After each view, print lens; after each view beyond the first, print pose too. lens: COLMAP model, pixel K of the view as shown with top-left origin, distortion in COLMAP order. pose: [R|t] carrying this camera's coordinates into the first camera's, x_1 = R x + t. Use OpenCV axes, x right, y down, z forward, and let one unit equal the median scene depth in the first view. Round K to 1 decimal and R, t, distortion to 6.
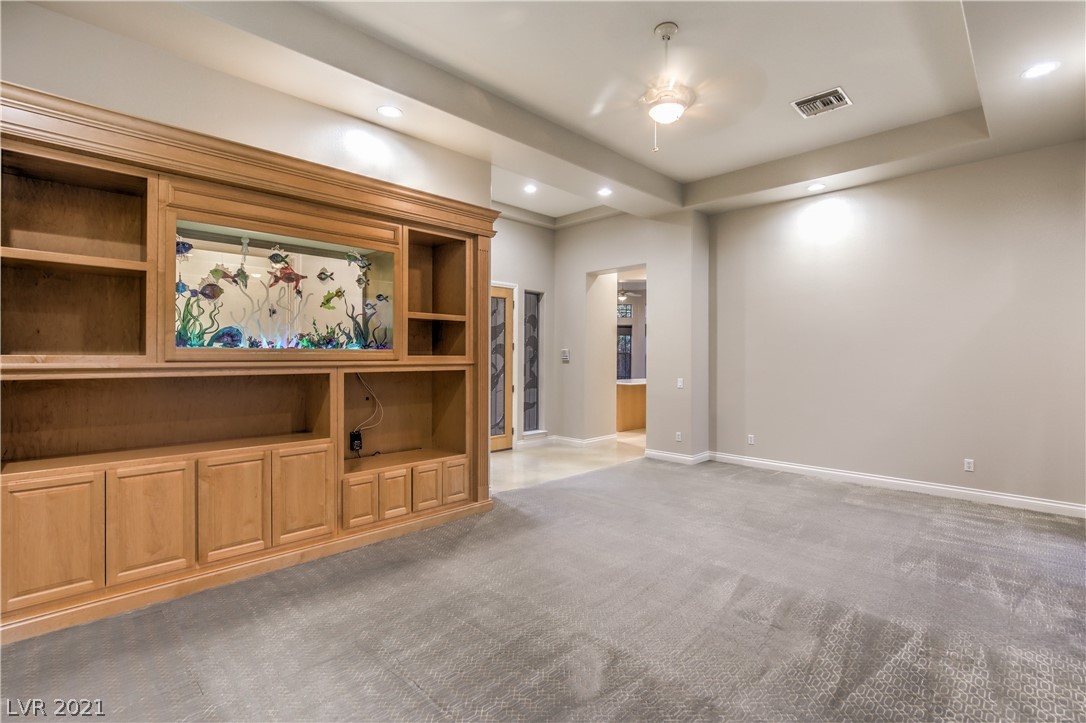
lens RADIAL K [[496.8, 0, 545.8], [0, 496.8, 360.1], [0, 0, 1]] dist [-0.003611, -0.000398]
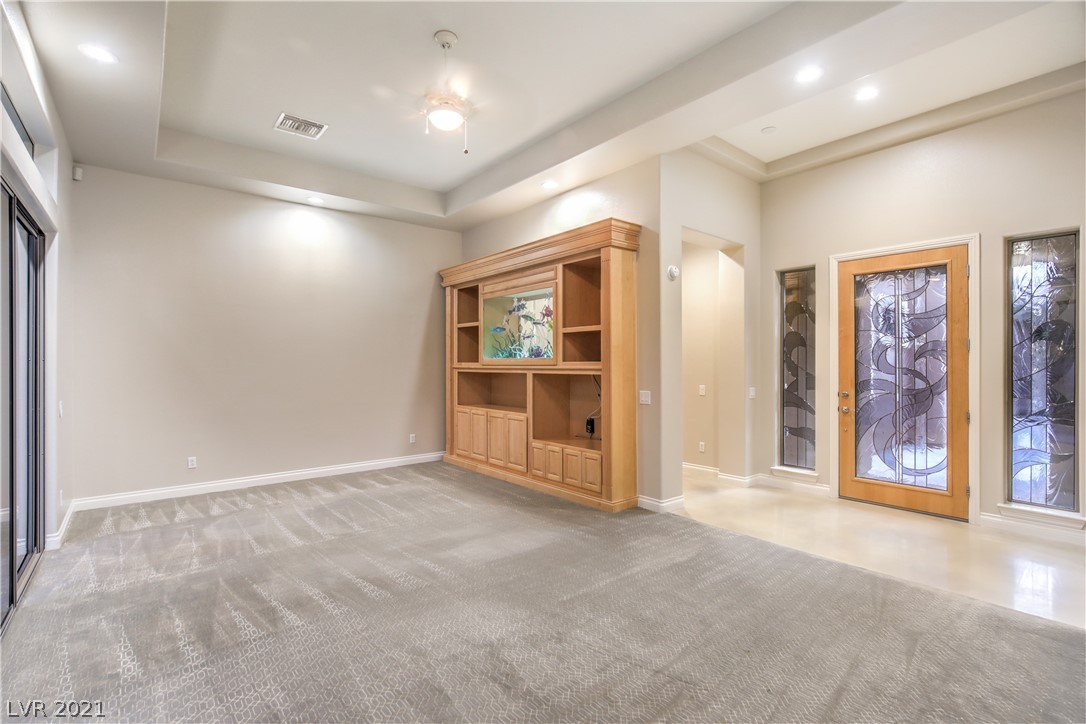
lens RADIAL K [[496.8, 0, 545.8], [0, 496.8, 360.6], [0, 0, 1]] dist [-0.003611, -0.000398]
pose [[-0.095521, -0.005913, -0.995410, 0.544138], [-0.005147, 0.999972, -0.005446, -0.002481], [0.995414, 0.004603, -0.095549, 0.573986]]
